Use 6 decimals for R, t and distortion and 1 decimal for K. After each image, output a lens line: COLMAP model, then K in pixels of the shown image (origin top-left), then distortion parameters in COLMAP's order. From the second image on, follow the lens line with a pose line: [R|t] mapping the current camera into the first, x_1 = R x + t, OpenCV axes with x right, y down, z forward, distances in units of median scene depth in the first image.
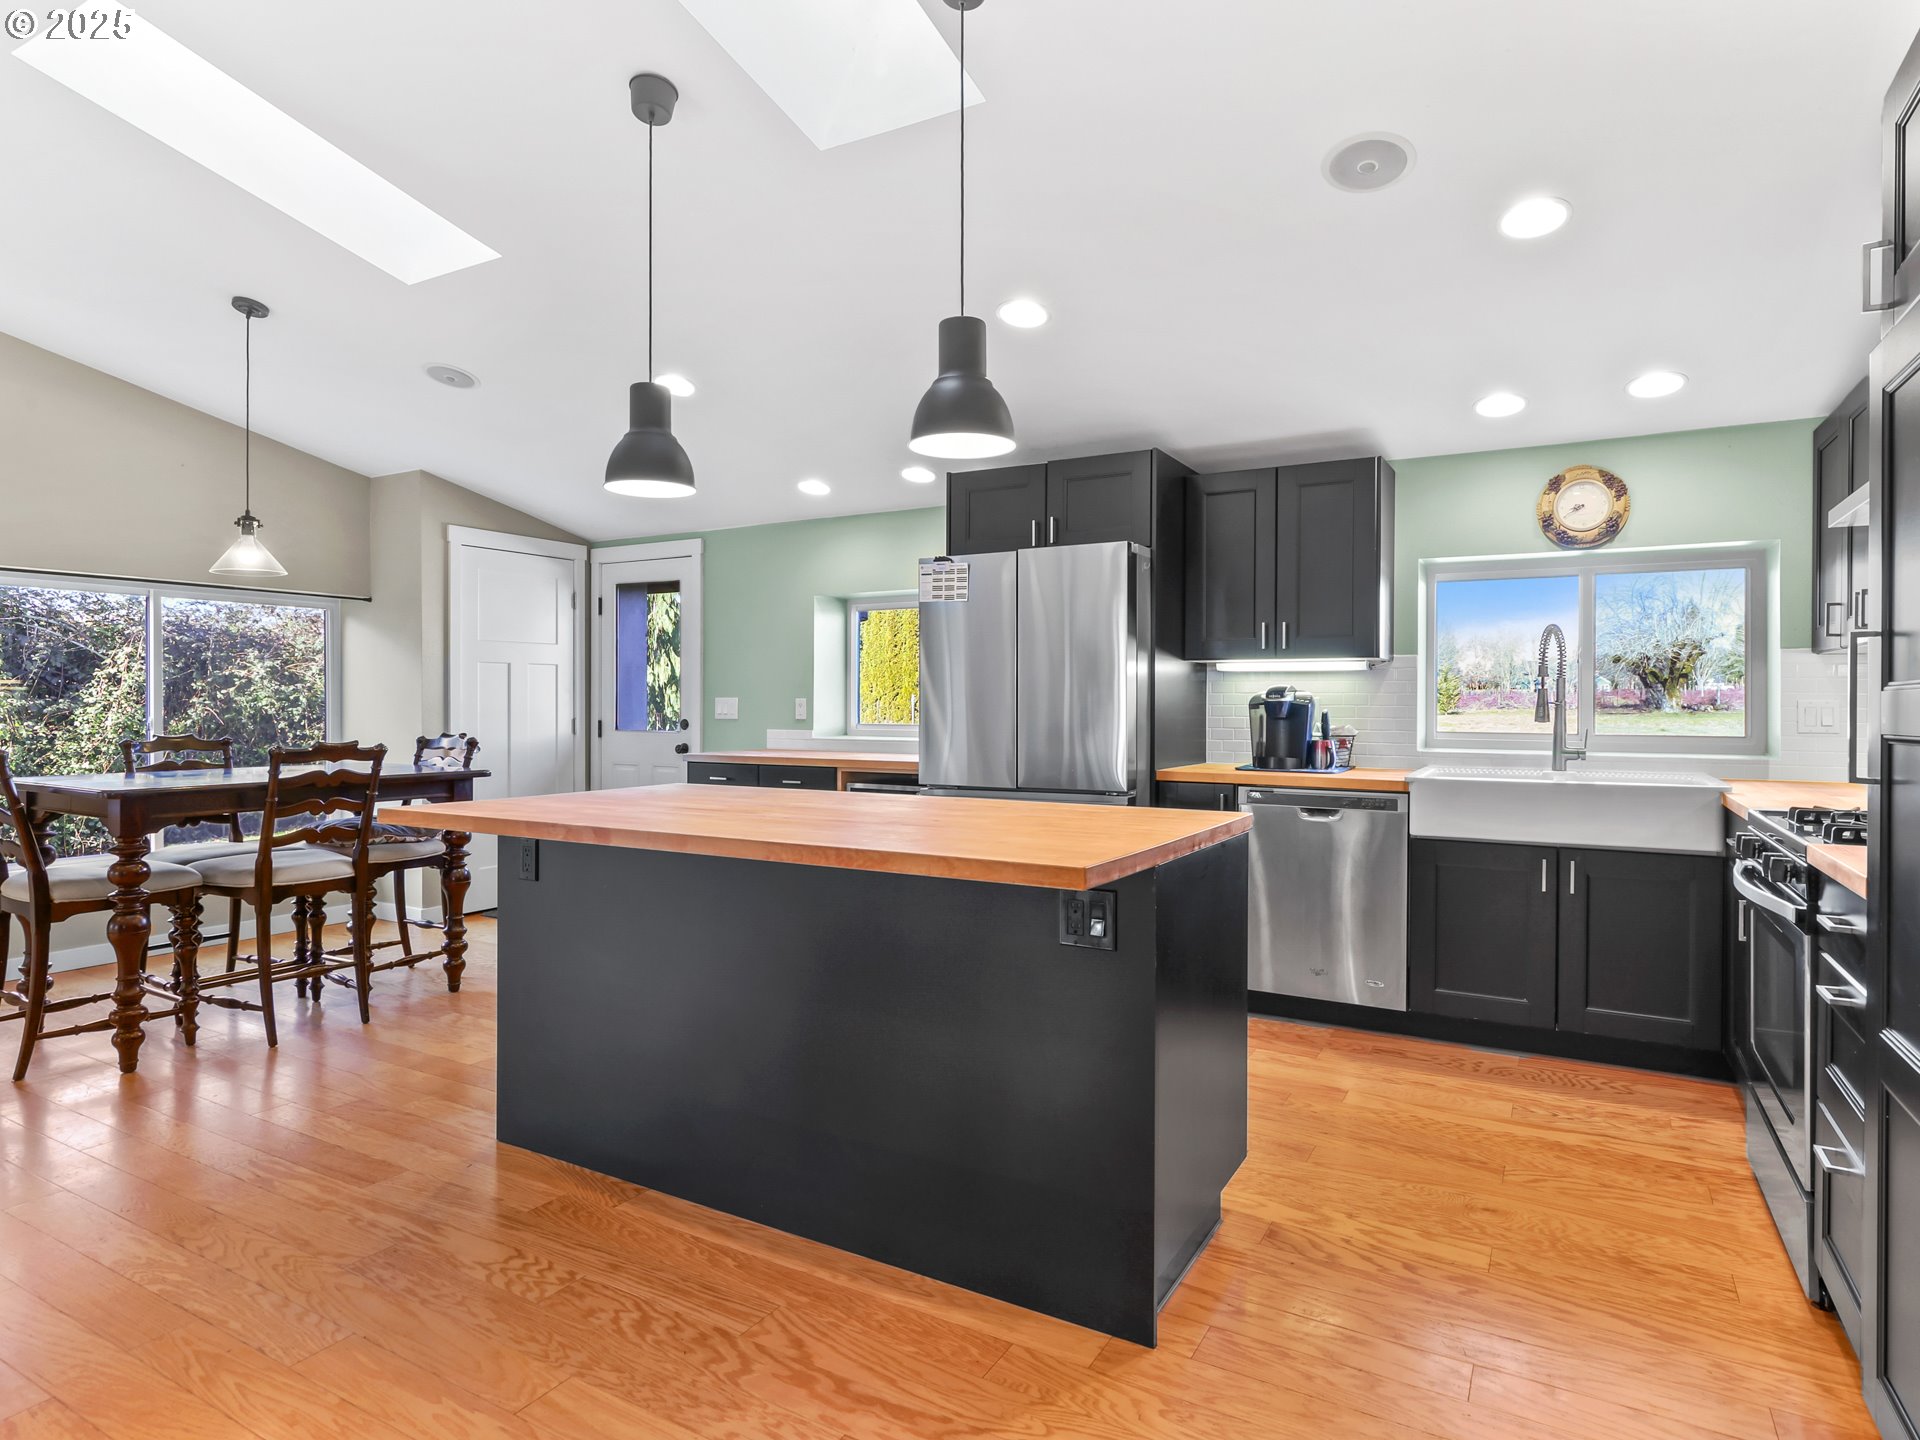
lens RADIAL K [[1108.3, 0, 958.6], [0, 1108.3, 682.0], [0, 0, 1]] dist [-0.004706, -0.000146]
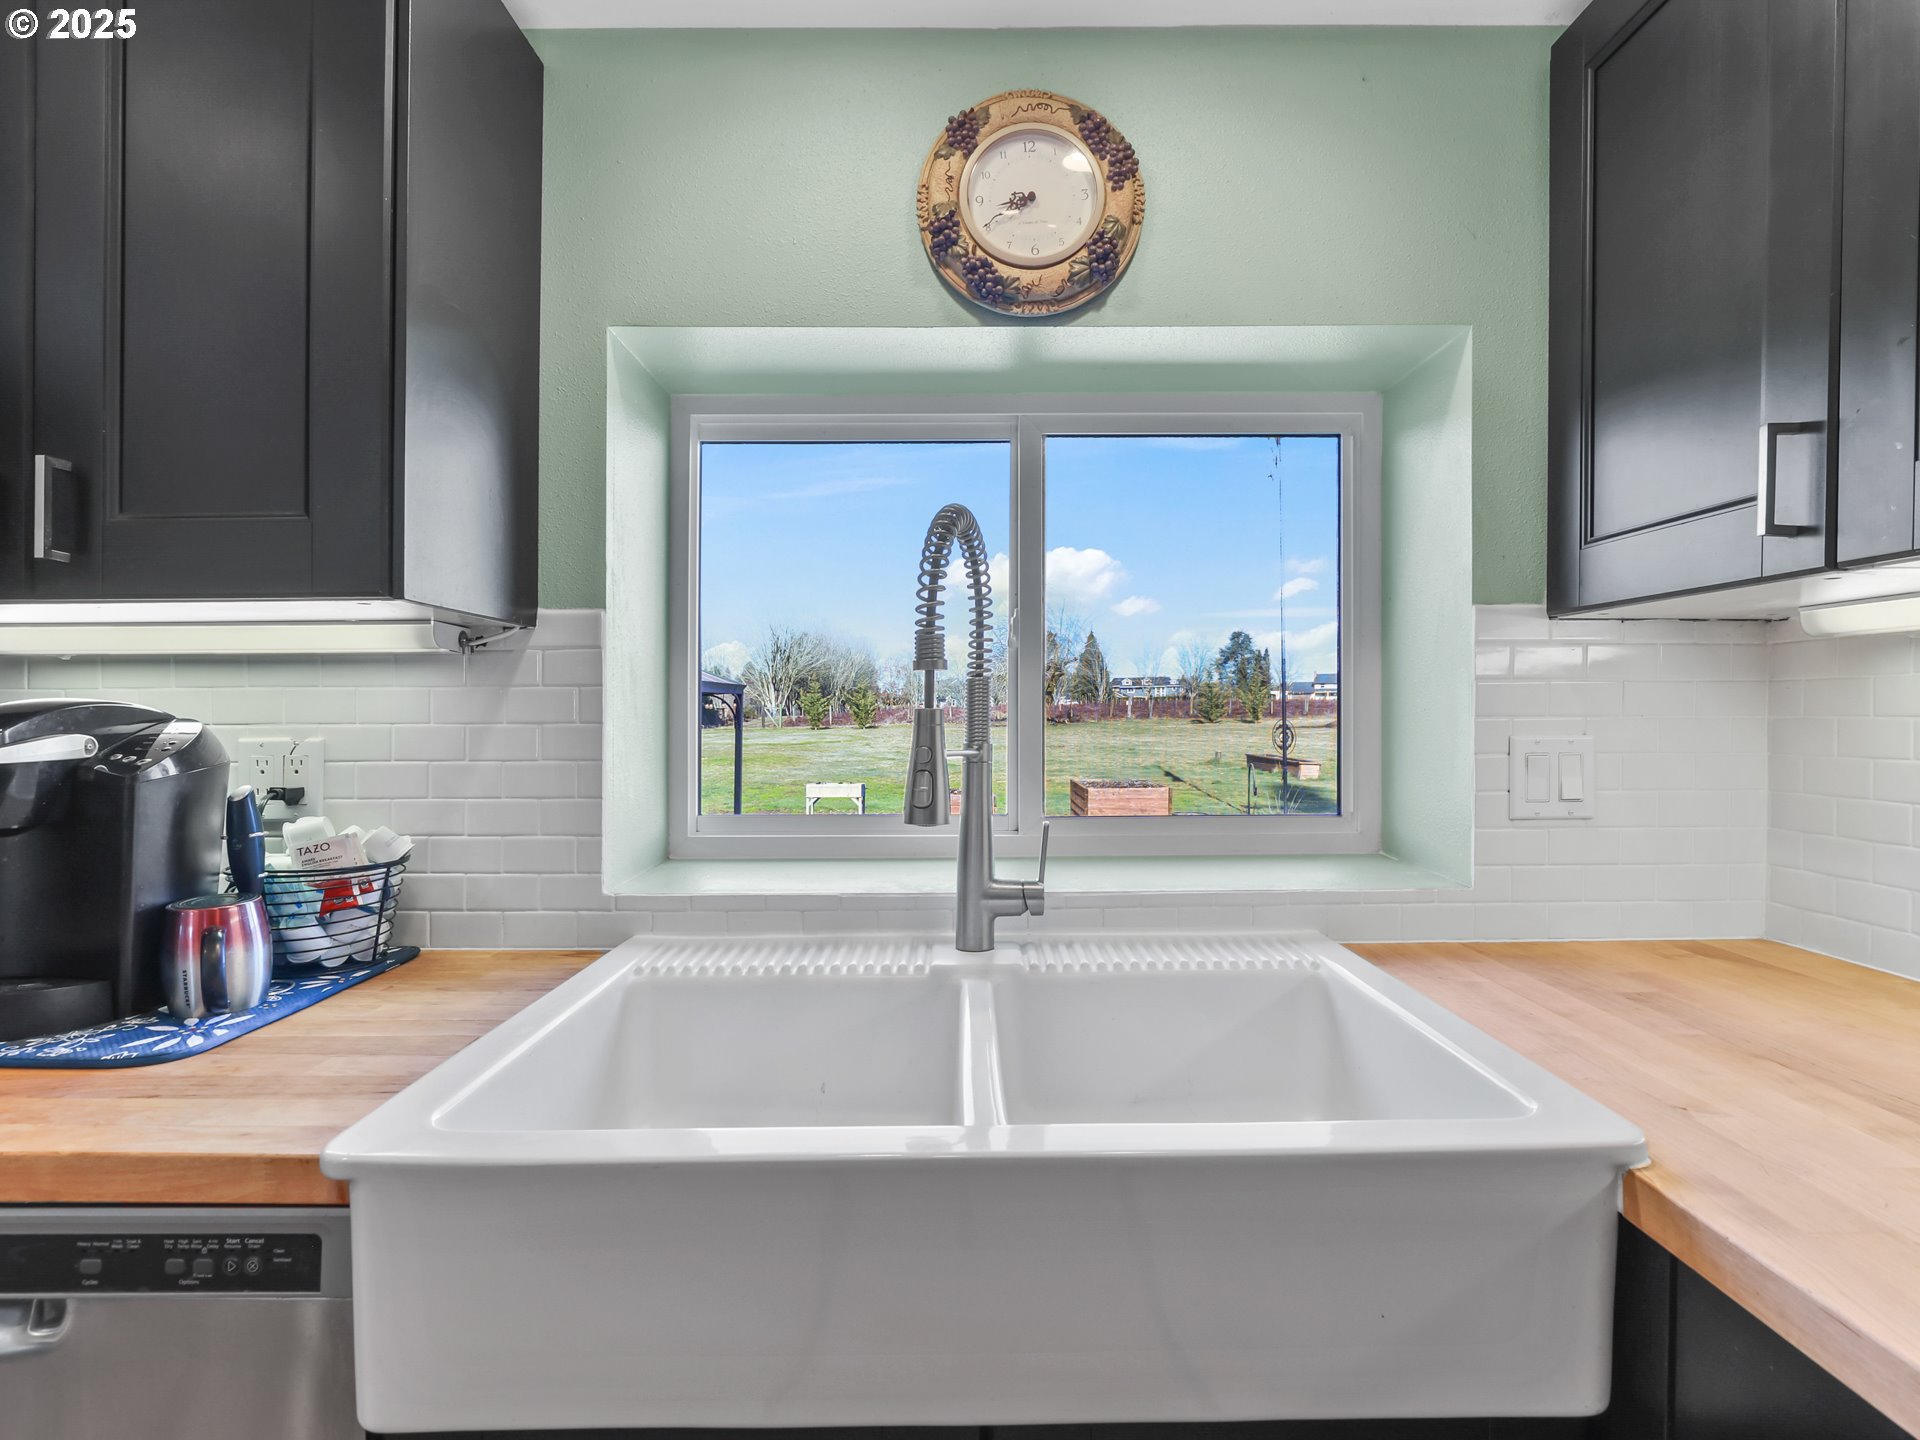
lens RADIAL K [[1022.0, 0, 957.9], [0, 1022.0, 715.4], [0, 0, 1]] dist [-0.012071, 0.000353]
pose [[0.877779, -0.008588, 0.478988, 0.381091], [0.000926, 0.999868, 0.016230, 0.002952], [-0.479064, -0.013803, 0.877671, 0.714645]]
